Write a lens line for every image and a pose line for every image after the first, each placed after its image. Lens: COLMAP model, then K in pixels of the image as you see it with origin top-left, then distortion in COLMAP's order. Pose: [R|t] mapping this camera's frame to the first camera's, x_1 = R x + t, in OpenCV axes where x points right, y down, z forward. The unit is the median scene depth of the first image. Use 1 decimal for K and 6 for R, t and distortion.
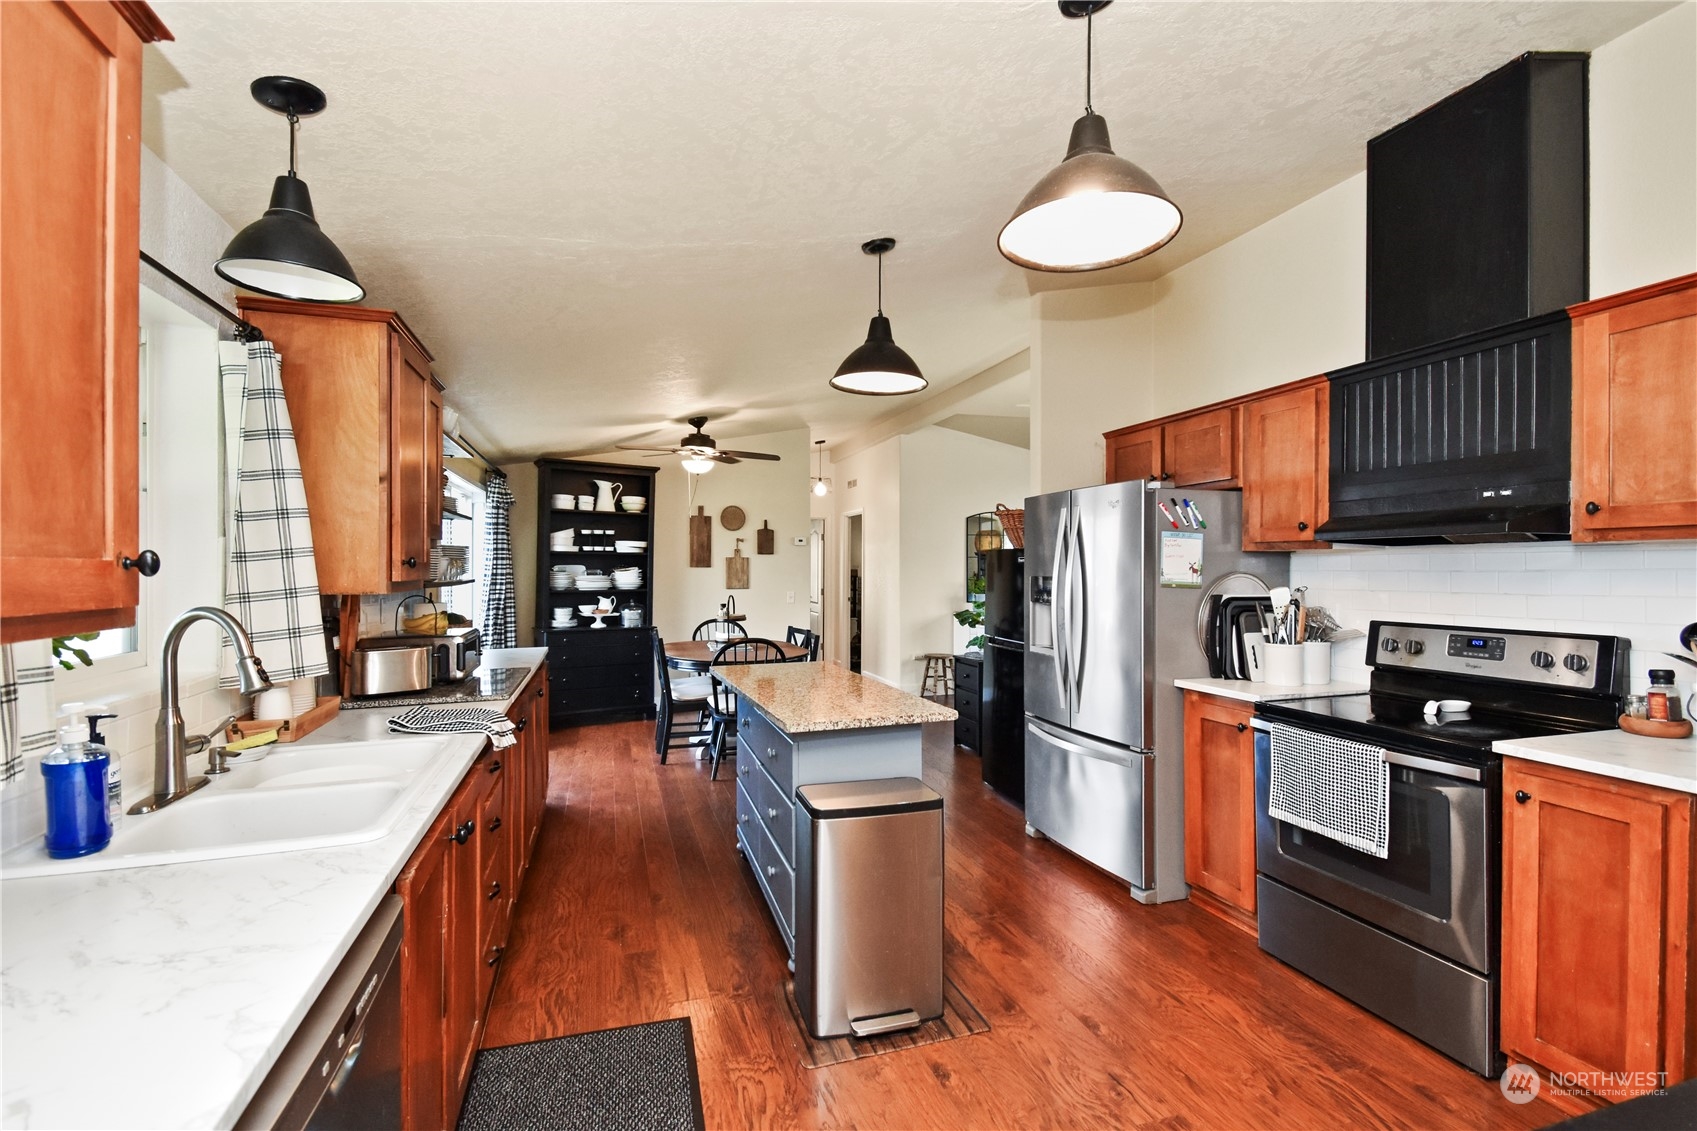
lens RADIAL K [[769.7, 0, 837.3], [0, 769.7, 571.8], [0, 0, 1]] dist [0.042399, -0.010279]
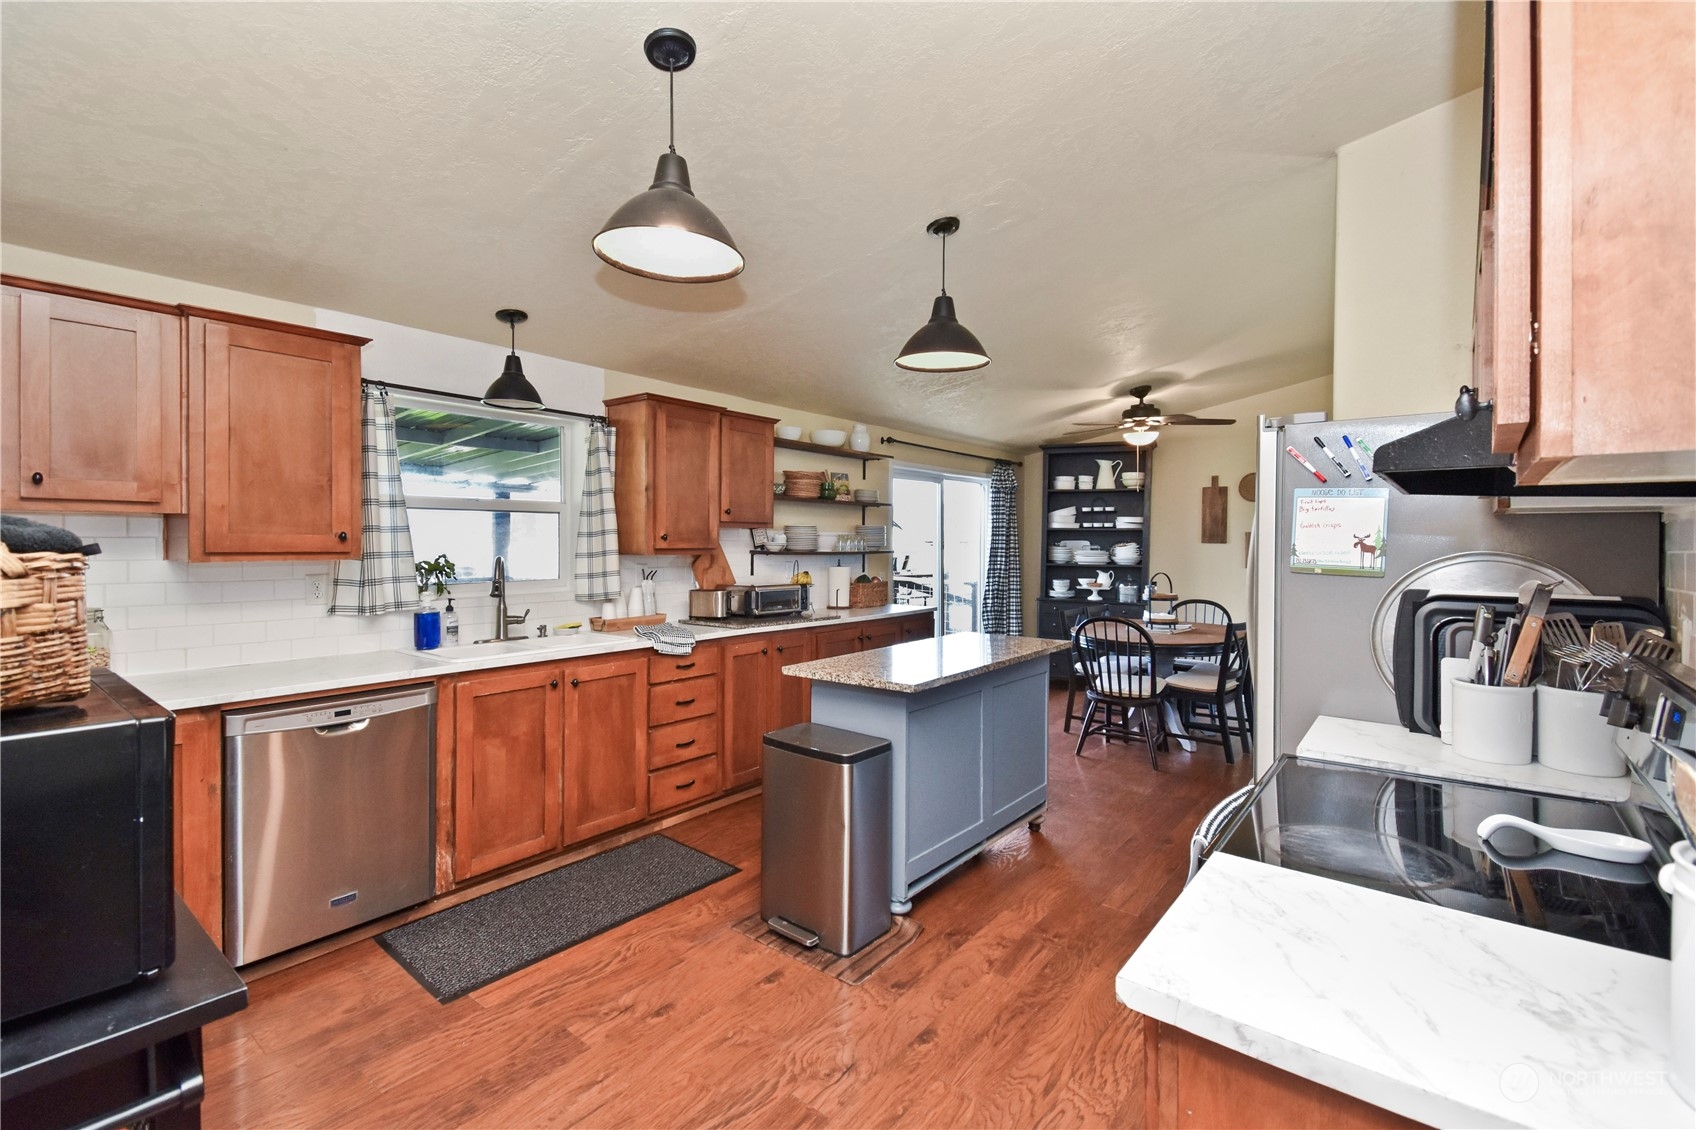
lens RADIAL K [[769.2, 0, 862.2], [0, 769.2, 543.0], [0, 0, 1]] dist [0.042399, -0.010279]
pose [[0.555190, 0.002934, -0.831718, 0.386713], [-0.008816, 0.999958, -0.002358, -0.000294], [0.831677, 0.008641, 0.555193, 0.156425]]
